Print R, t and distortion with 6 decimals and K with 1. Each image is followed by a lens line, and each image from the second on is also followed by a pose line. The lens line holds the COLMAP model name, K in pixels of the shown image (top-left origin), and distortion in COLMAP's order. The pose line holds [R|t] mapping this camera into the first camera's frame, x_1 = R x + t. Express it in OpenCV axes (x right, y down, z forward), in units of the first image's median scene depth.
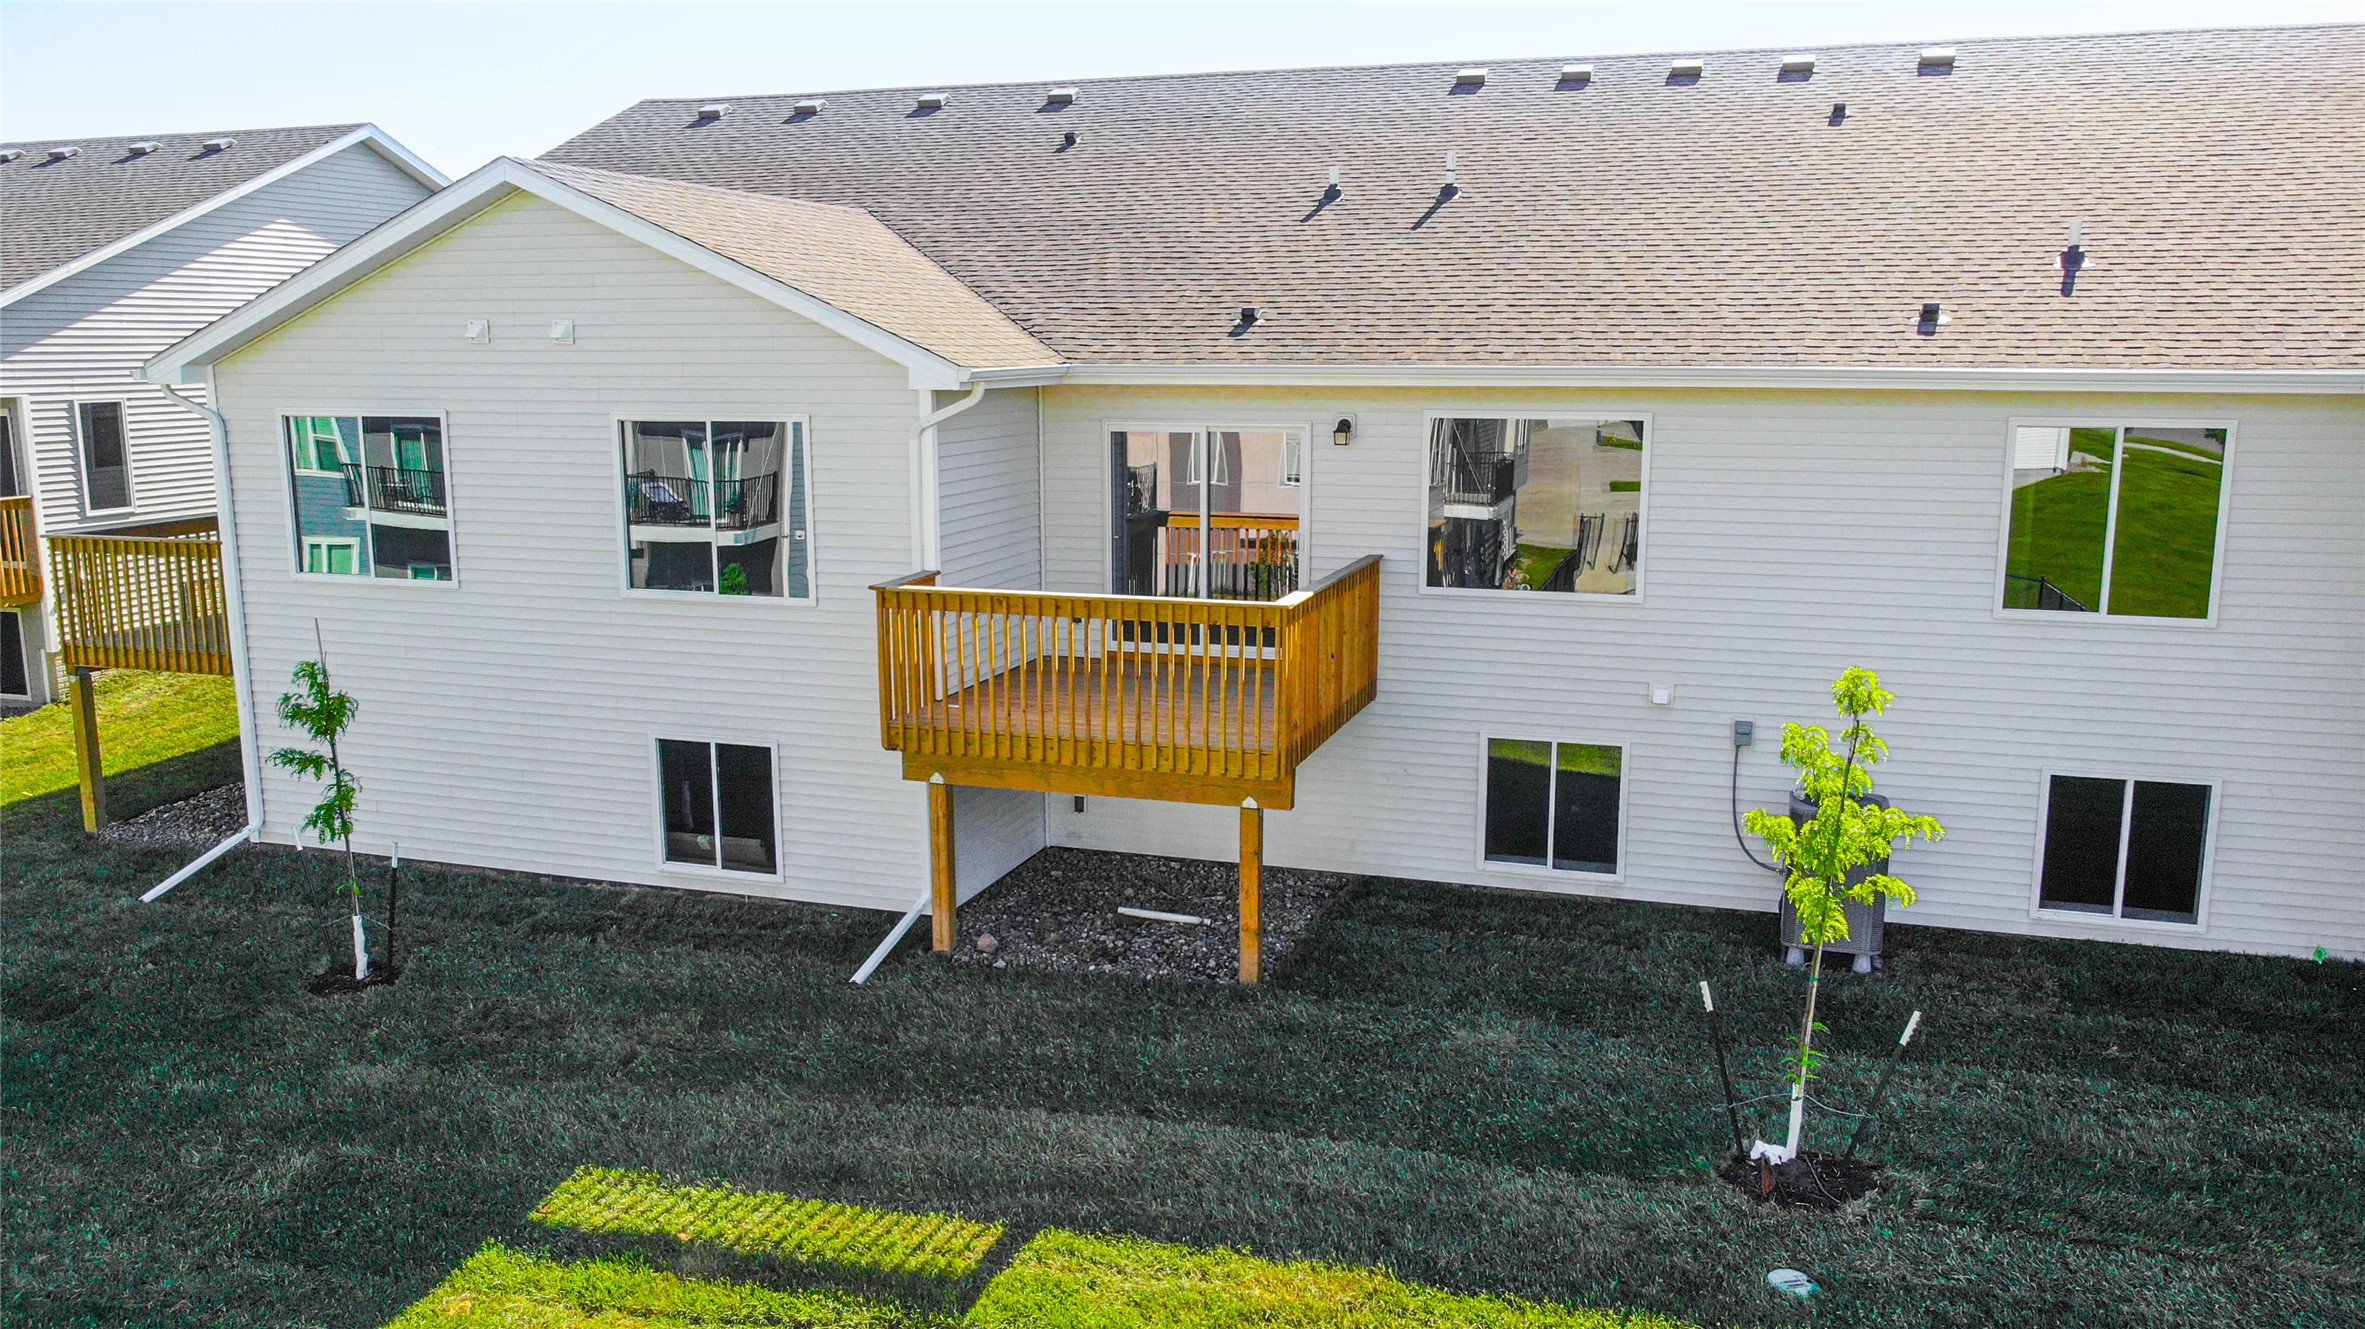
lens RADIAL K [[1765.7, 0, 1182.5], [0, 1765.7, 664.5], [0, 0, 1]] dist [-0.018374, 0.010227]
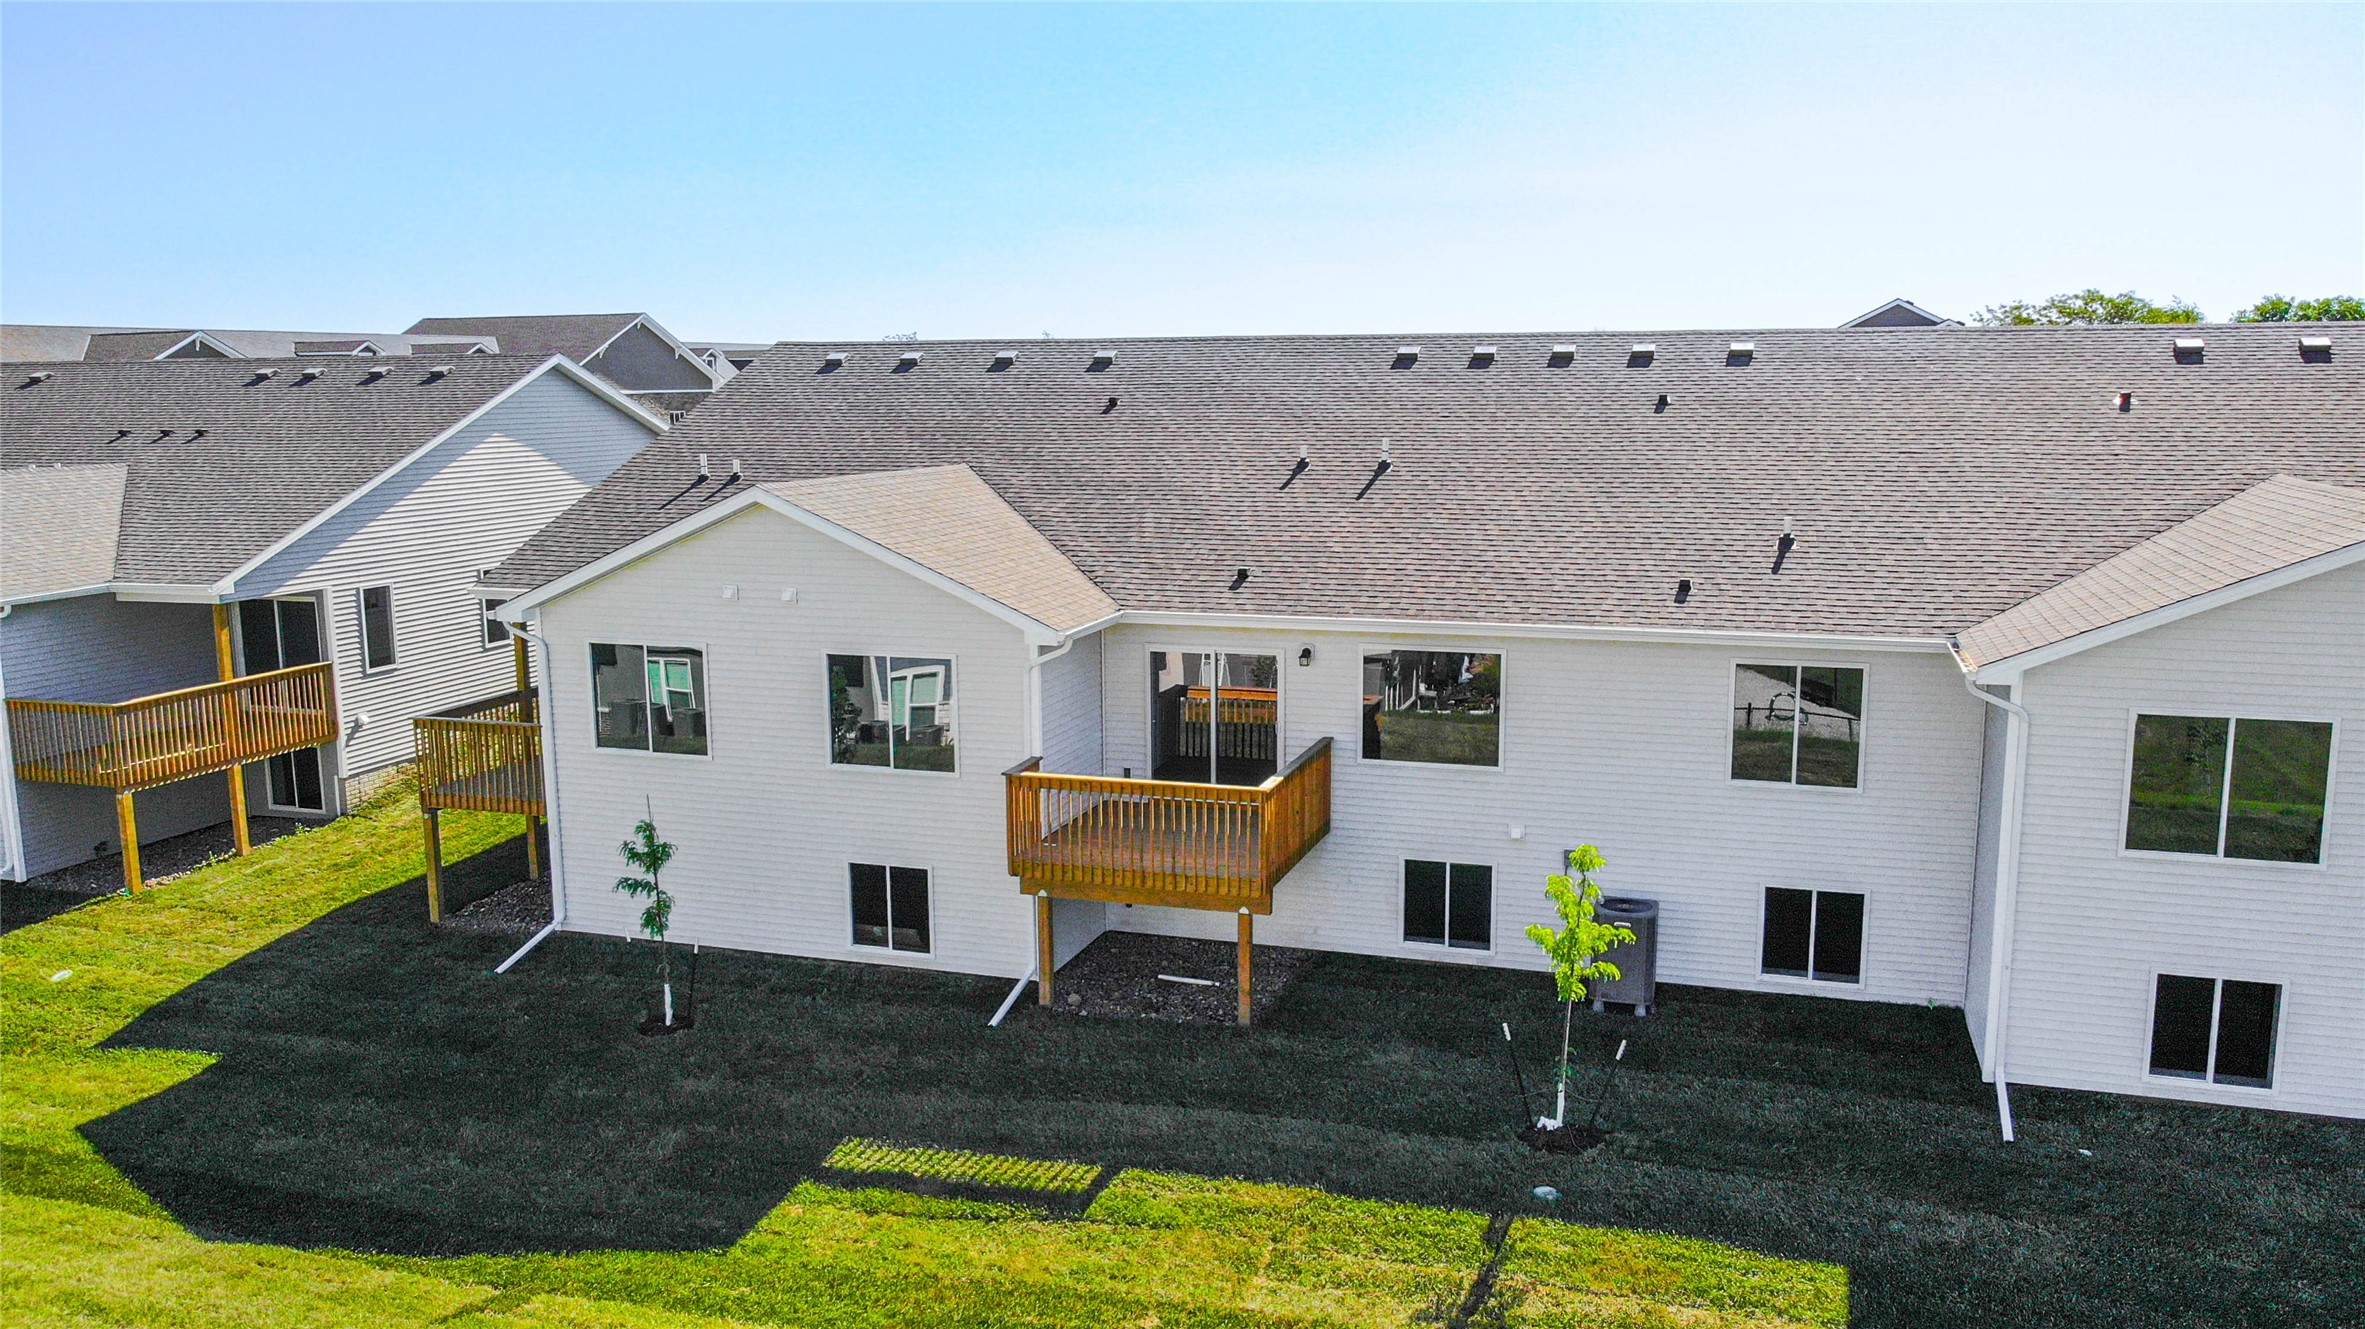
lens RADIAL K [[1765.7, 0, 1182.5], [0, 1765.7, 664.5], [0, 0, 1]] dist [-0.018374, 0.010227]
pose [[0.999979, -0.005479, -0.003541, -0.009398], [0.005403, 0.999759, -0.021261, -0.100537], [0.003657, 0.021241, 0.999768, -0.541700]]
